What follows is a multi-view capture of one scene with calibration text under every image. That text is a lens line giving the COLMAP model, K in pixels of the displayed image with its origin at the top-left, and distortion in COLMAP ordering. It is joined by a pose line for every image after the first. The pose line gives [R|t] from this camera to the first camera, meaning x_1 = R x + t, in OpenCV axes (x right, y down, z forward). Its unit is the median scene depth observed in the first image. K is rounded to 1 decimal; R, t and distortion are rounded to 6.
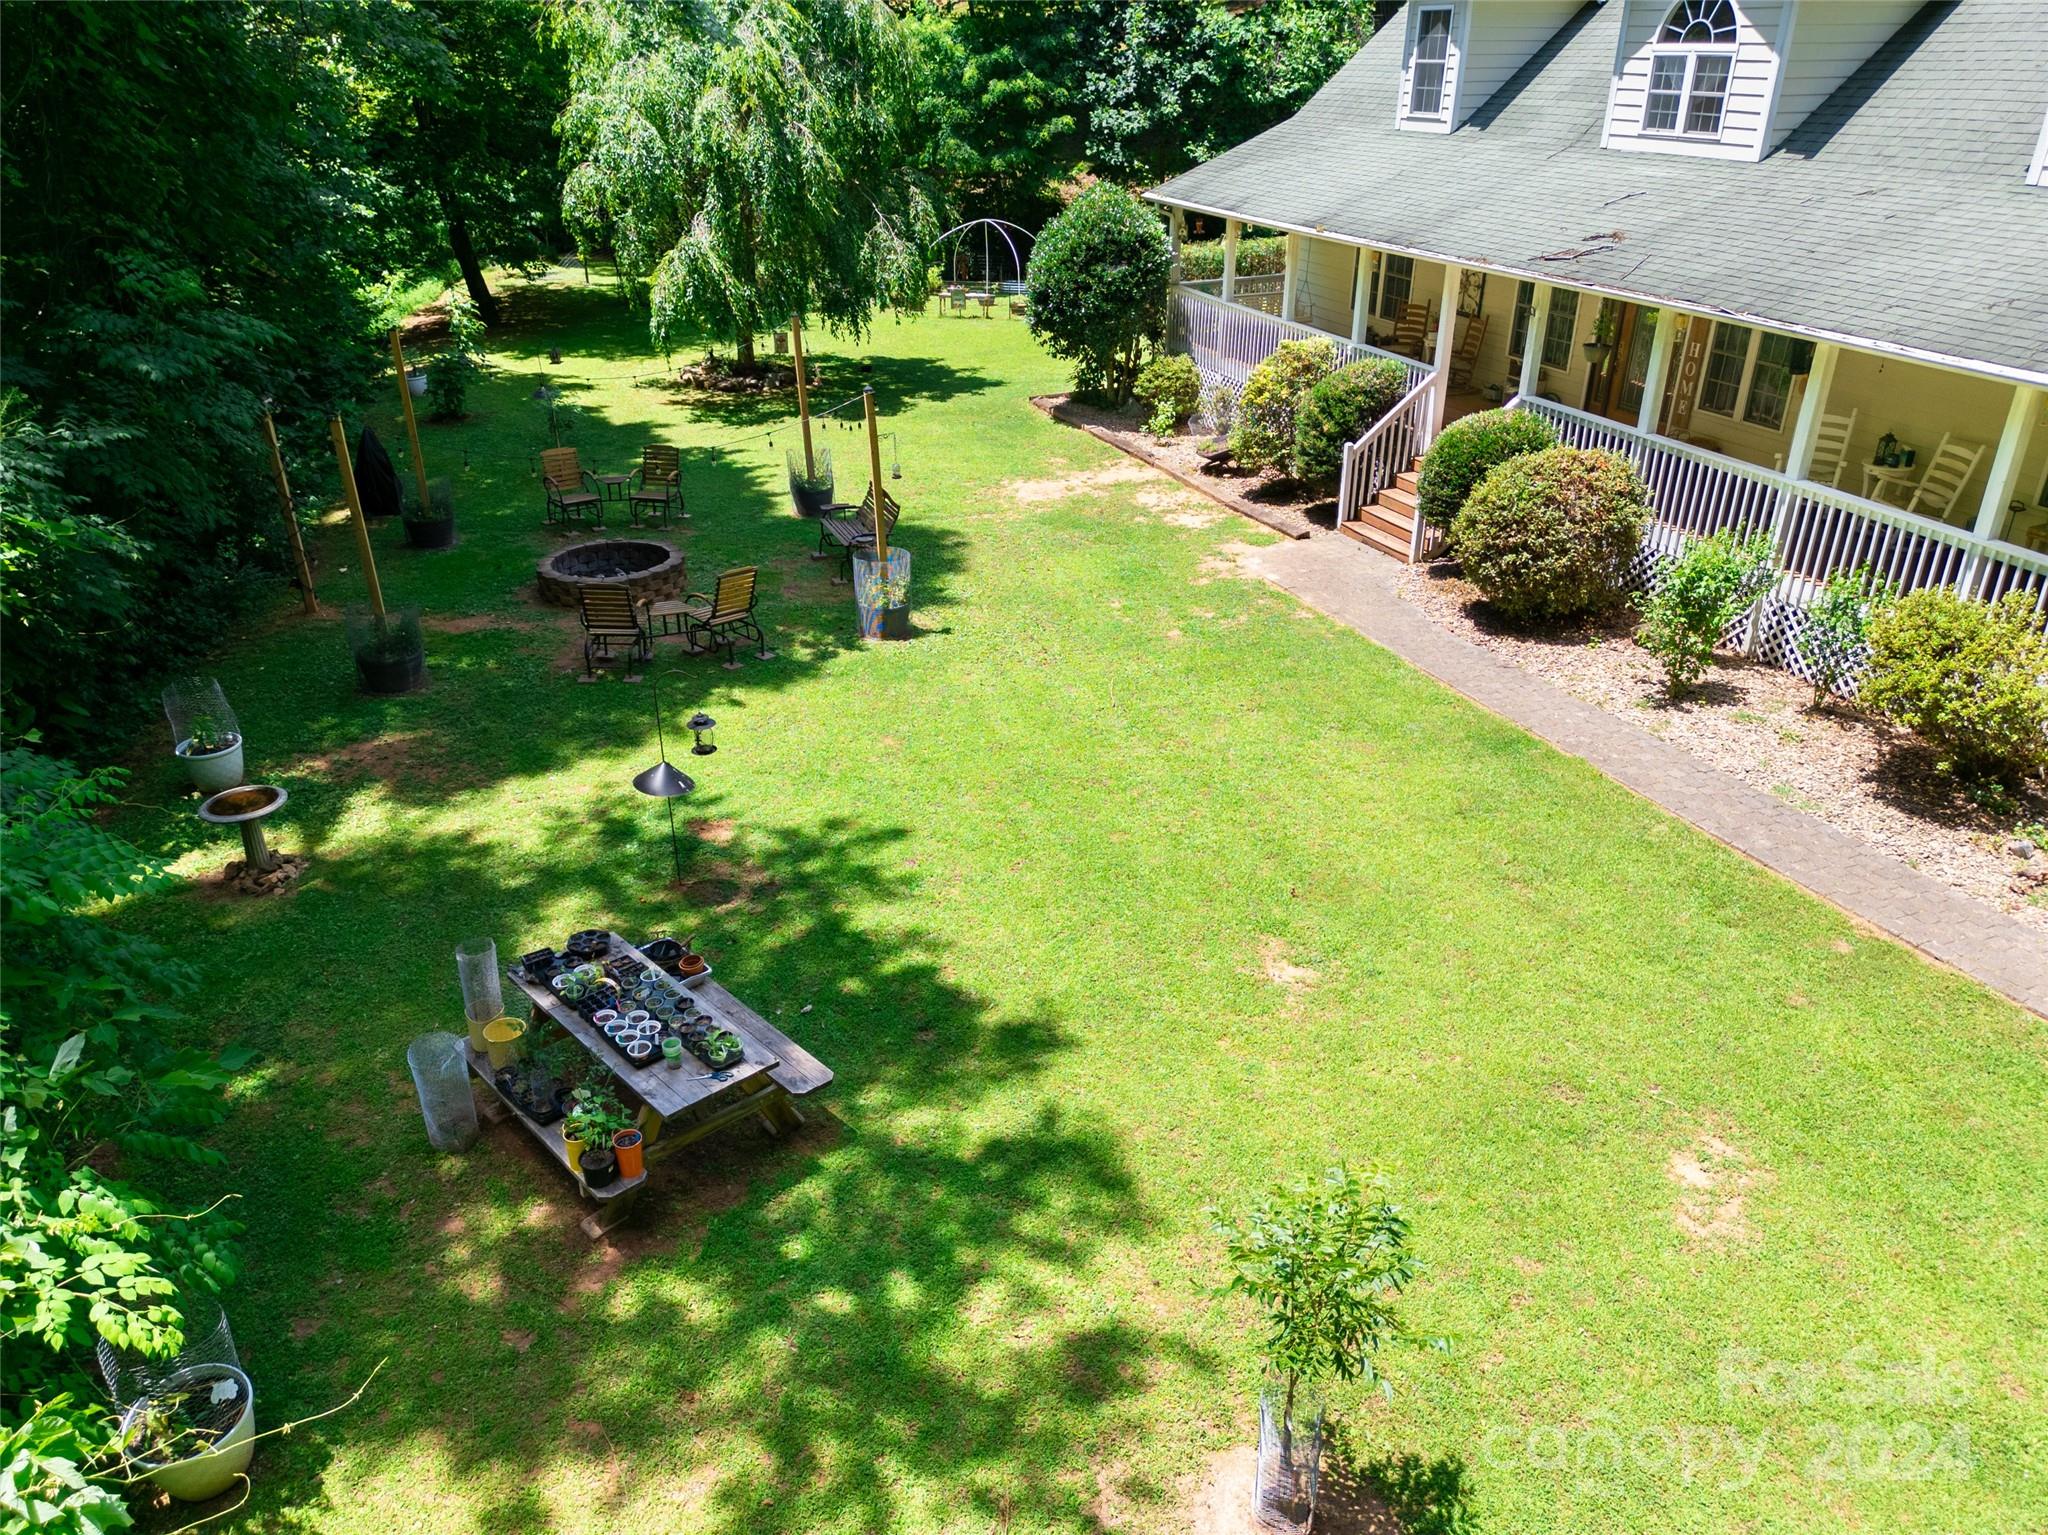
lens RADIAL K [[1441.9, 0, 1025.7], [0, 1441.9, 772.6], [0, 0, 1]] dist [0.073781, -0.075692]
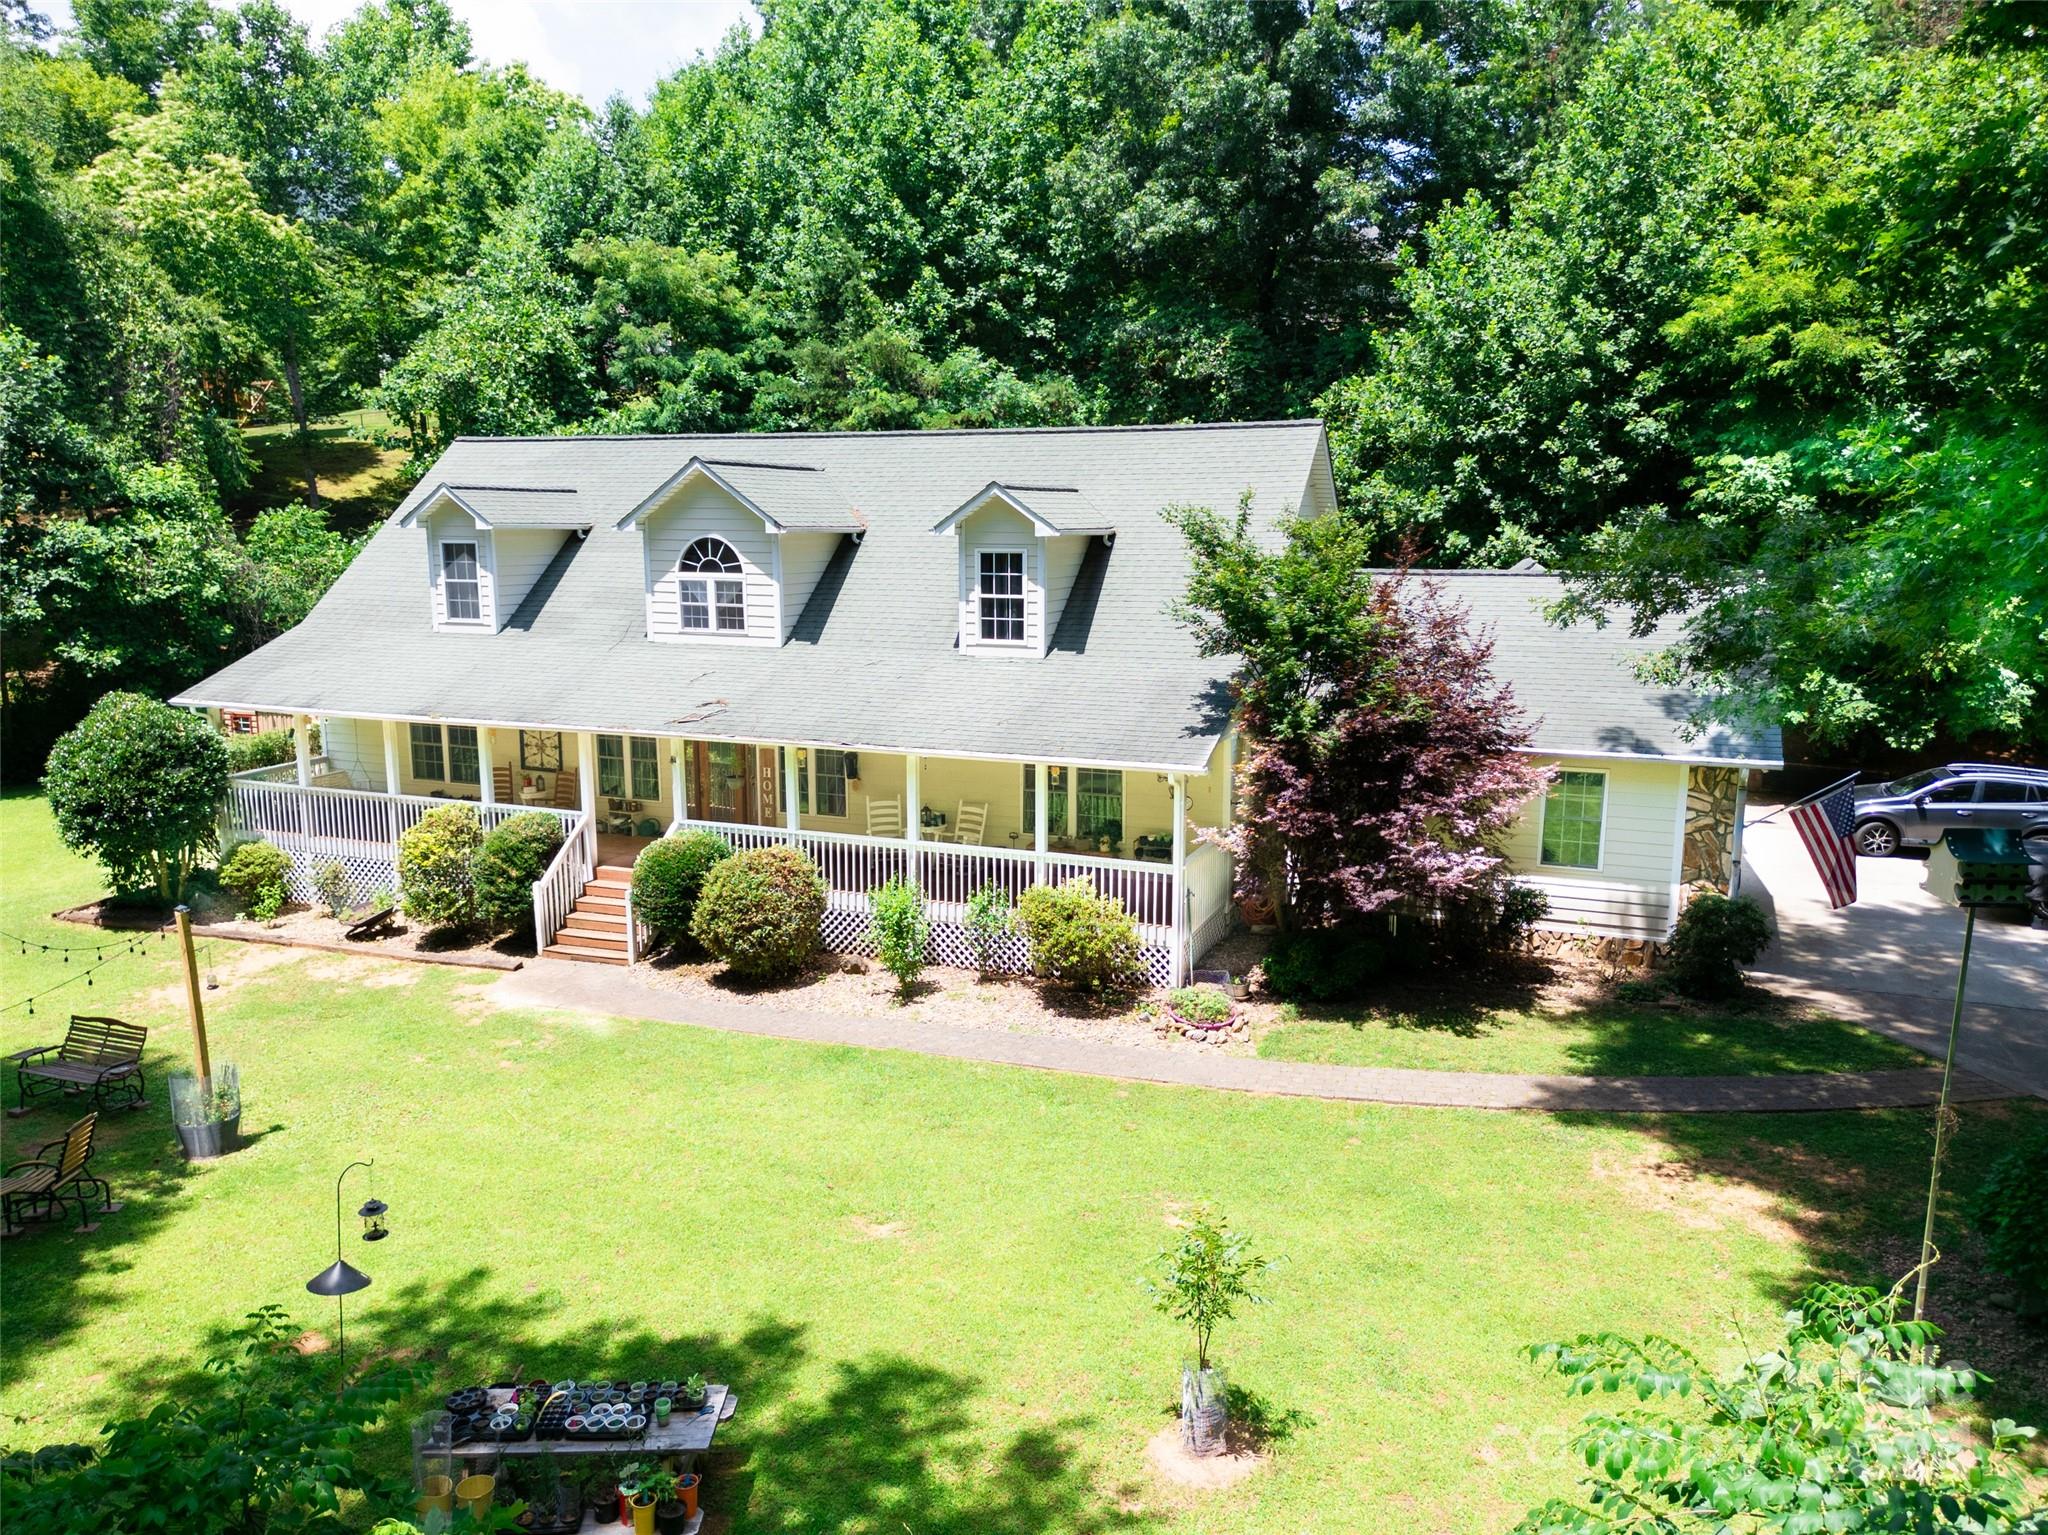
lens RADIAL K [[1436.0, 0, 1044.0], [0, 1436.0, 773.9], [0, 0, 1]] dist [0.074637, -0.099556]
pose [[0.668200, -0.128845, 0.732740, -0.423765], [0.332114, 0.932970, -0.138808, -0.013184], [-0.665740, 0.336104, 0.666201, -0.095396]]
